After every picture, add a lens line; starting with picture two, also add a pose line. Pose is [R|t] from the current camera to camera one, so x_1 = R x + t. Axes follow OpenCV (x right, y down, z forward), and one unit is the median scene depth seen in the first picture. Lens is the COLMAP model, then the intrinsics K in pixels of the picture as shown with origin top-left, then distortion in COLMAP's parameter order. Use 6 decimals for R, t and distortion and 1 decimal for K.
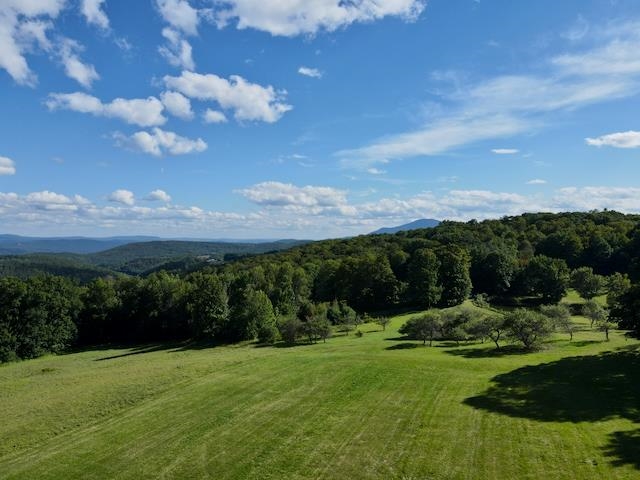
lens RADIAL K [[386.6, 0, 320.0], [0, 386.6, 240.0], [0, 0, 1]] dist [-0.001934, -0.000690]
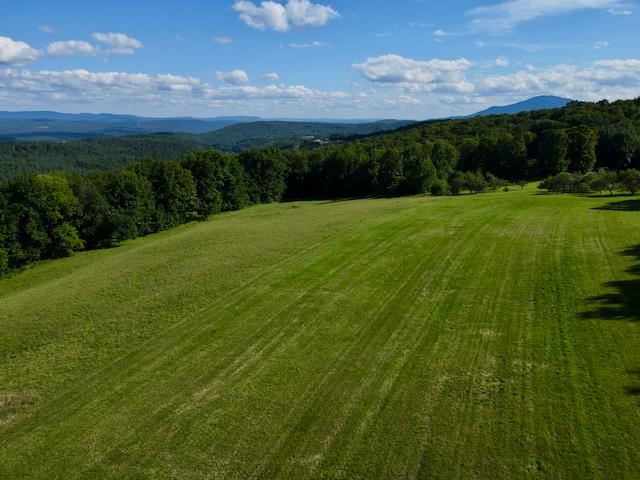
lens RADIAL K [[451.7, 0, 317.0], [0, 451.7, 232.5], [0, 0, 1]] dist [-0.000567, -0.003000]
pose [[0.986110, 0.040695, -0.161033, -0.211072], [-0.000378, 0.970068, 0.242835, -0.005056], [0.166095, -0.239401, 0.956608, -0.502695]]
